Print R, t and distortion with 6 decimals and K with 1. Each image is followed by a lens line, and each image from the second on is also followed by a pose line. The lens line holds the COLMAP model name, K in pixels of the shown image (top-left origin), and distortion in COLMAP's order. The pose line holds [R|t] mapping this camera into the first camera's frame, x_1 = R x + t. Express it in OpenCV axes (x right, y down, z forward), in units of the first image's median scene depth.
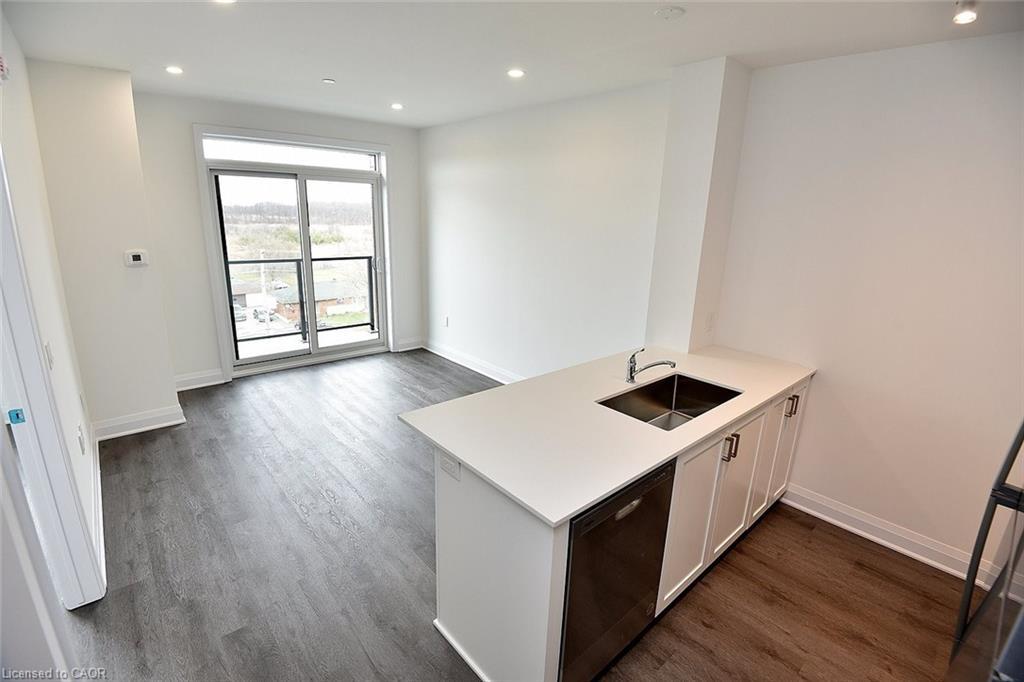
lens RADIAL K [[473.3, 0, 514.6], [0, 473.3, 337.4], [0, 0, 1]] dist [-0.009806, -0.020142]
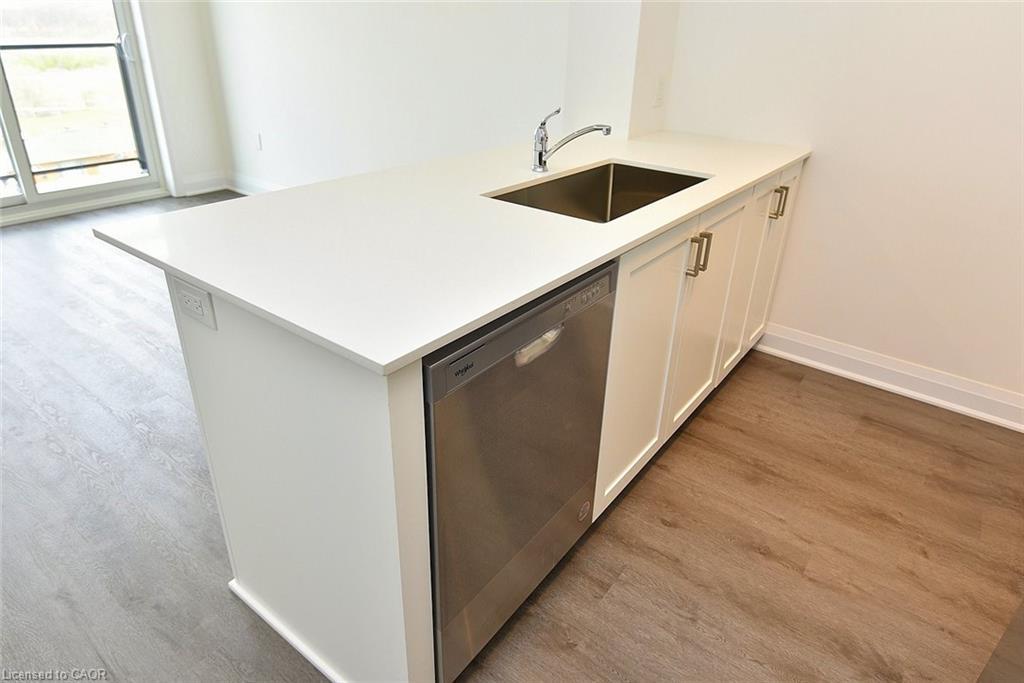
lens RADIAL K [[623.5, 0, 518.6], [0, 623.5, 311.7], [0, 0, 1]] dist [0.043916, -0.061468]
pose [[0.980058, -0.085288, 0.179476, 0.057497], [0.052100, 0.981898, 0.182104, 0.123107], [-0.191759, -0.169122, 0.966761, 0.194048]]
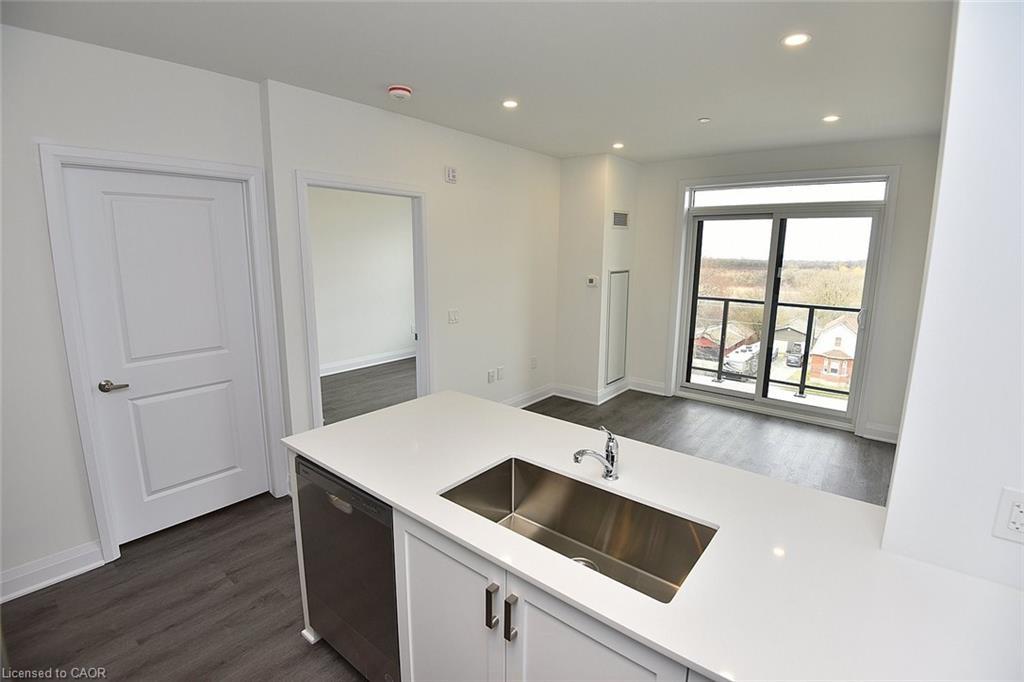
lens RADIAL K [[473.3, 0, 514.6], [0, 473.3, 337.4], [0, 0, 1]] dist [-0.009806, -0.020142]
pose [[0.168818, 0.150459, -0.974096, 0.828568], [-0.261240, 0.959766, 0.102971, -0.124750], [0.950397, 0.237089, 0.201332, 0.710452]]
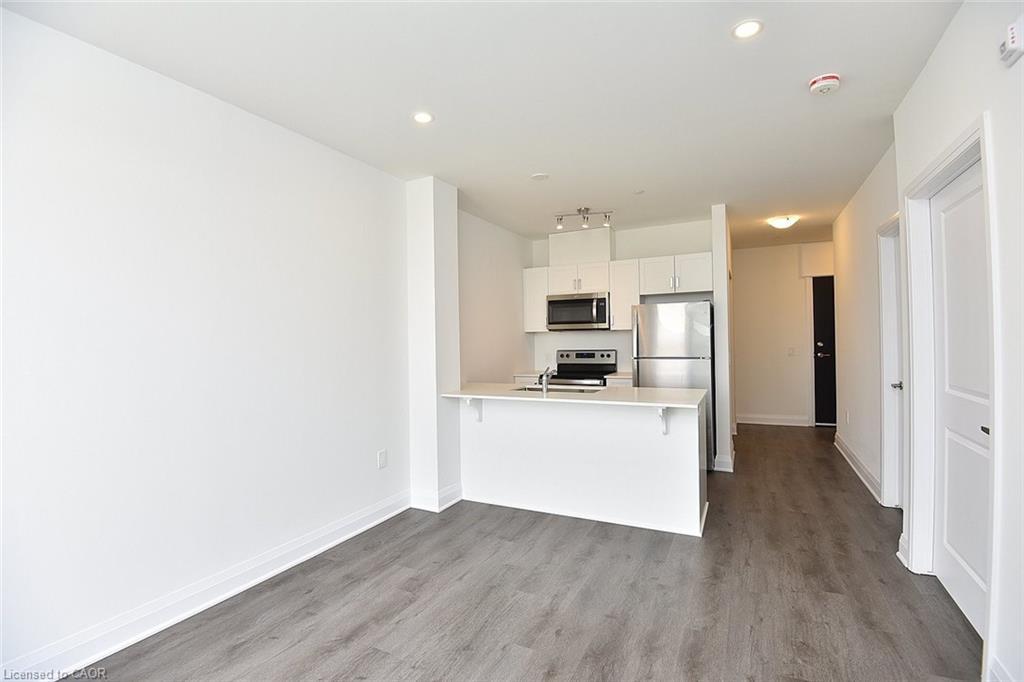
lens RADIAL K [[473.3, 0, 514.6], [0, 473.3, 337.4], [0, 0, 1]] dist [-0.009806, -0.020142]
pose [[-0.377582, -0.023100, 0.925688, -1.113257], [0.247381, 0.960837, 0.124883, -0.288594], [-0.892319, 0.276151, -0.357080, 1.585591]]
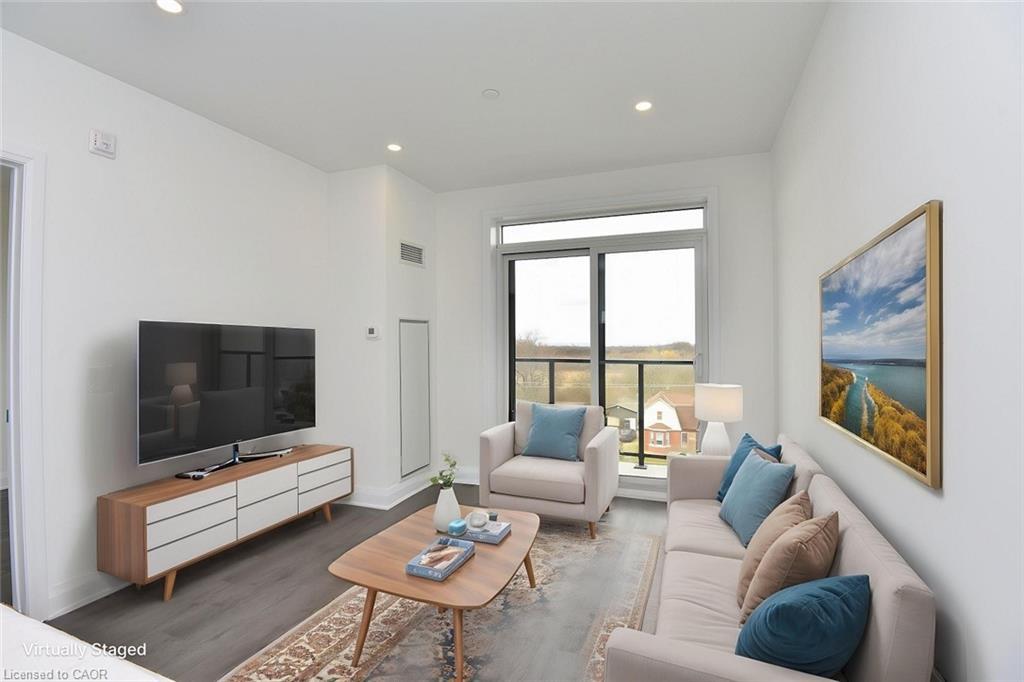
lens RADIAL K [[473.3, 0, 514.6], [0, 473.3, 337.4], [0, 0, 1]] dist [-0.009806, -0.020142]
pose [[0.470681, -0.041849, -0.881310, 0.373104], [-0.211712, 0.964335, -0.158860, -0.077284], [0.856526, 0.261357, 0.445034, 1.103531]]
